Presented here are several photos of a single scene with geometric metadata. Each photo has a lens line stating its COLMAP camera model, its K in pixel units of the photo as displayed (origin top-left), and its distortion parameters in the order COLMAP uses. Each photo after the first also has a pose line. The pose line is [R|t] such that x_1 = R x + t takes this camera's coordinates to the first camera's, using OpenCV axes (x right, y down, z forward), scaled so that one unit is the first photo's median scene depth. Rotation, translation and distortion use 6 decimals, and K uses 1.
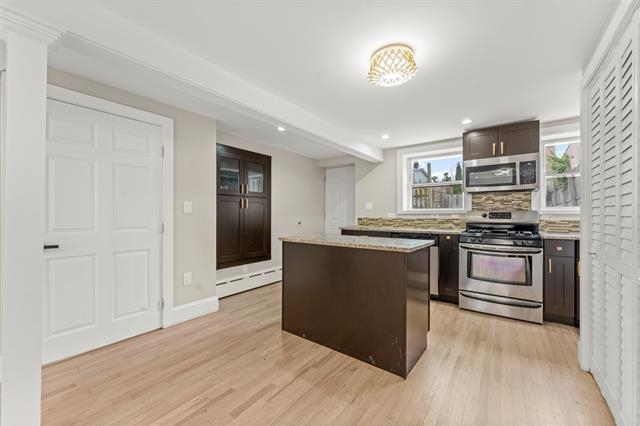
lens RADIAL K [[256.1, 0, 318.4], [0, 256.1, 215.8], [0, 0, 1]] dist [-0.000625, 0.000006]
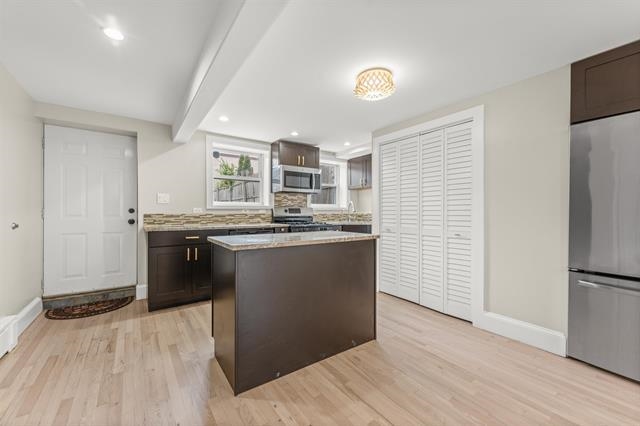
lens RADIAL K [[256.0, 0, 319.4], [0, 256.0, 211.2], [0, 0, 1]] dist [0.001187, 0.000014]
pose [[0.302186, 0.001335, 0.953248, -0.514035], [0.000939, 0.999998, -0.001698, 0.003106], [-0.953248, 0.001408, 0.302184, 0.477061]]
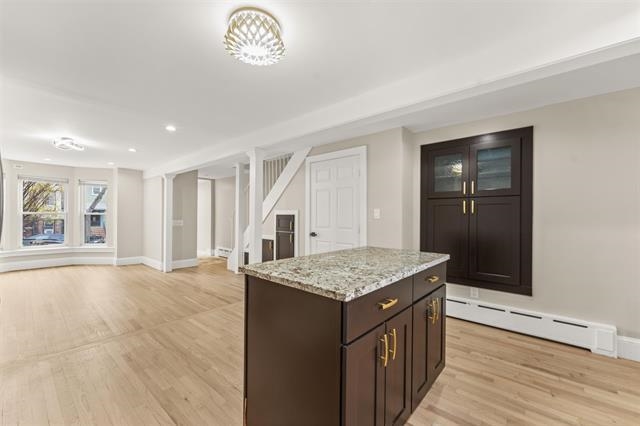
lens RADIAL K [[256.1, 0, 318.4], [0, 256.1, 215.8], [0, 0, 1]] dist [-0.000625, 0.000006]
pose [[-0.070158, -0.001540, -0.997535, 0.580450], [-0.009109, 0.999958, -0.000904, -0.017114], [0.997494, 0.009023, -0.070169, 0.684550]]
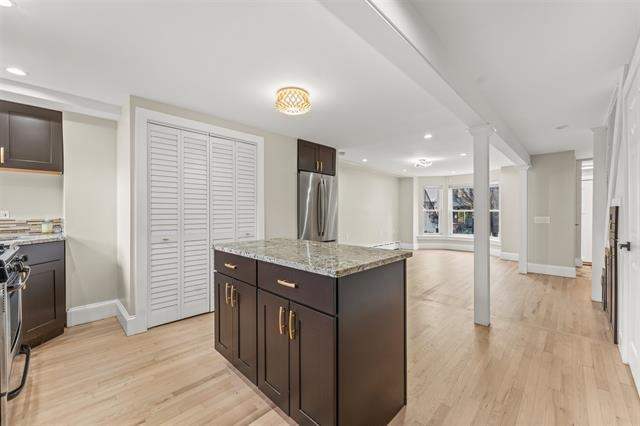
lens RADIAL K [[265.0, 0, 320.0], [0, 265.0, 213.0], [0, 0, 1]] dist [0.017969, 0.000051]
pose [[-0.992341, 0.000130, 0.123529, -0.011824], [0.000411, 0.999997, 0.002244, -0.006054], [-0.123529, 0.002277, -0.992338, 1.295755]]
